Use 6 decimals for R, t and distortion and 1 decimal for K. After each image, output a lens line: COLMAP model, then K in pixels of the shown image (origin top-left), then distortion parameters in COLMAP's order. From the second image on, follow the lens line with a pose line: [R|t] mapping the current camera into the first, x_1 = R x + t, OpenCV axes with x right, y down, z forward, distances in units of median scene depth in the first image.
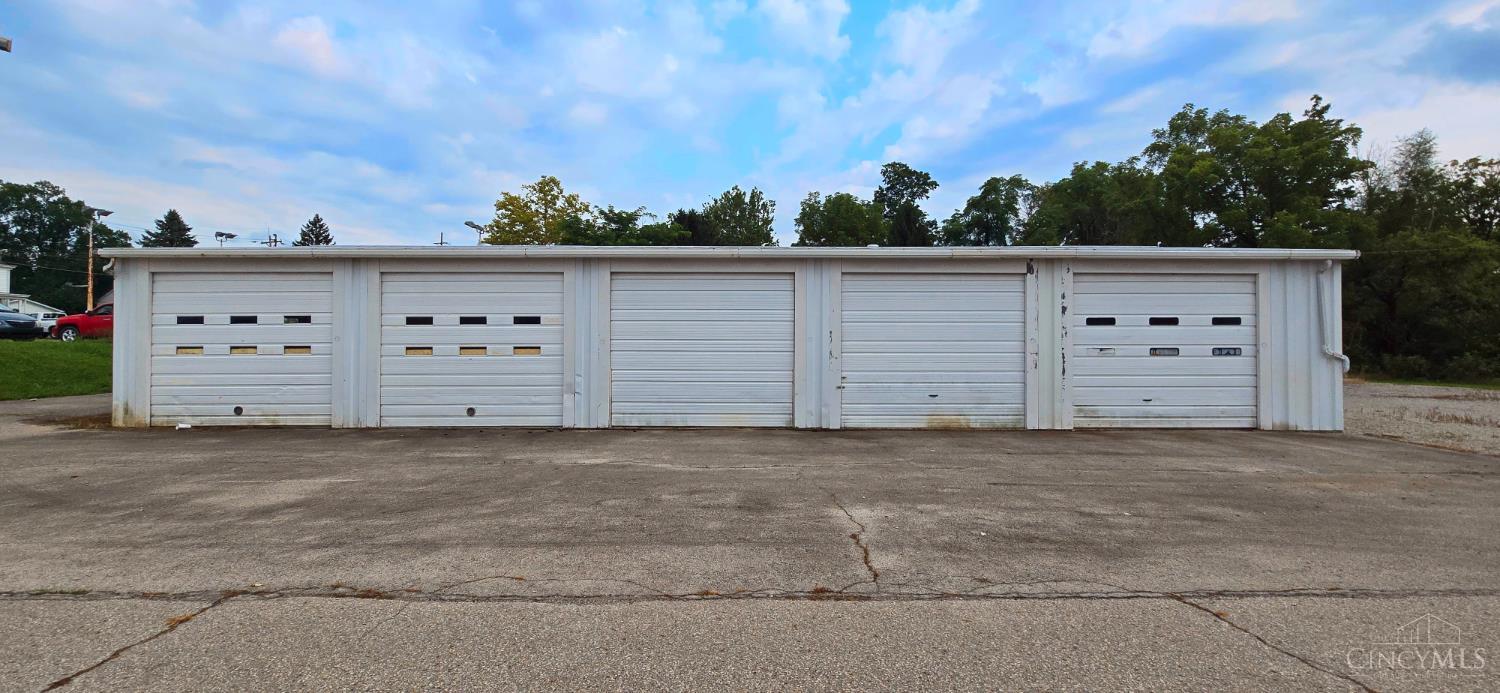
lens RADIAL K [[603.0, 0, 695.2], [0, 603.0, 352.2], [0, 0, 1]] dist [0.000211, -0.000370]
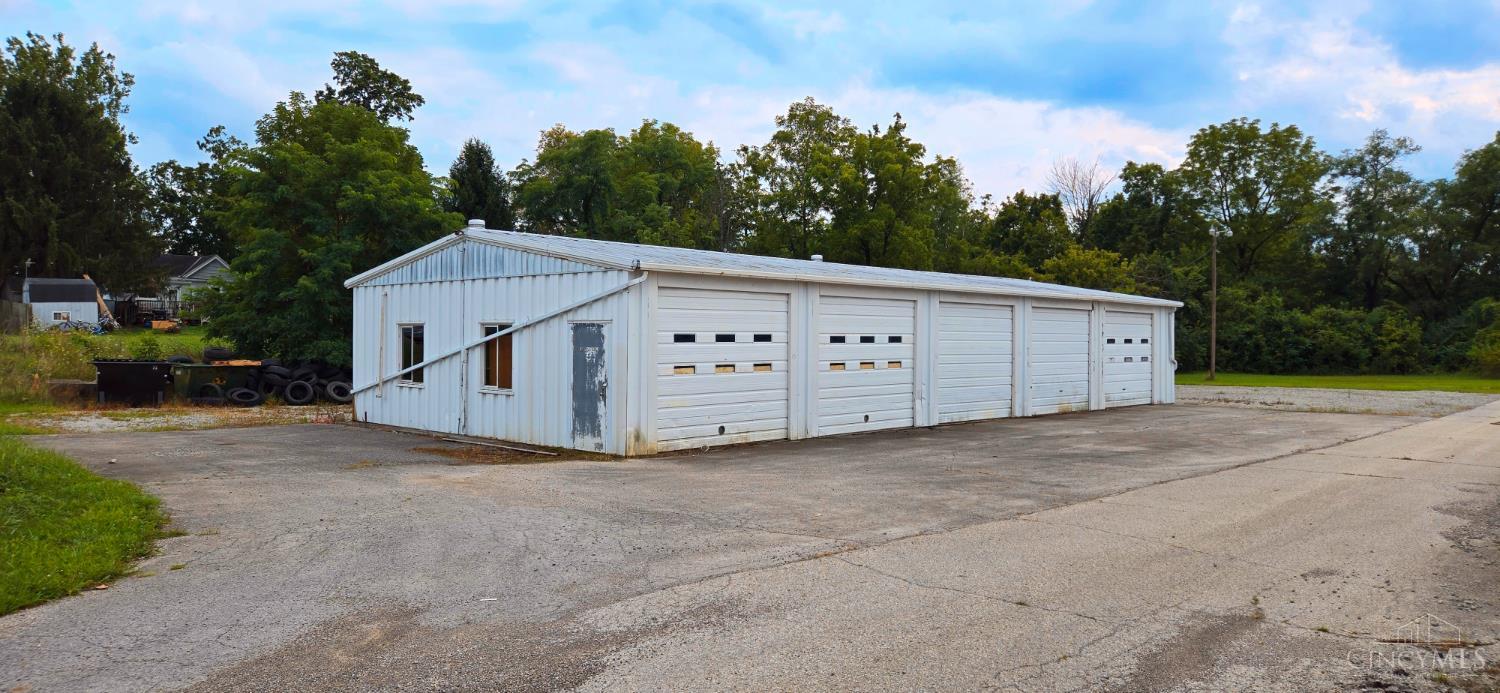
lens RADIAL K [[1019.9, 0, 750.0], [0, 1019.9, 346.5], [0, 0, 1]] dist [0.094371, -0.095473]
pose [[0.686414, -0.002460, 0.727206, -1.516214], [0.010738, 0.999920, -0.006753, -0.021927], [-0.727131, 0.012444, 0.686386, -0.143801]]
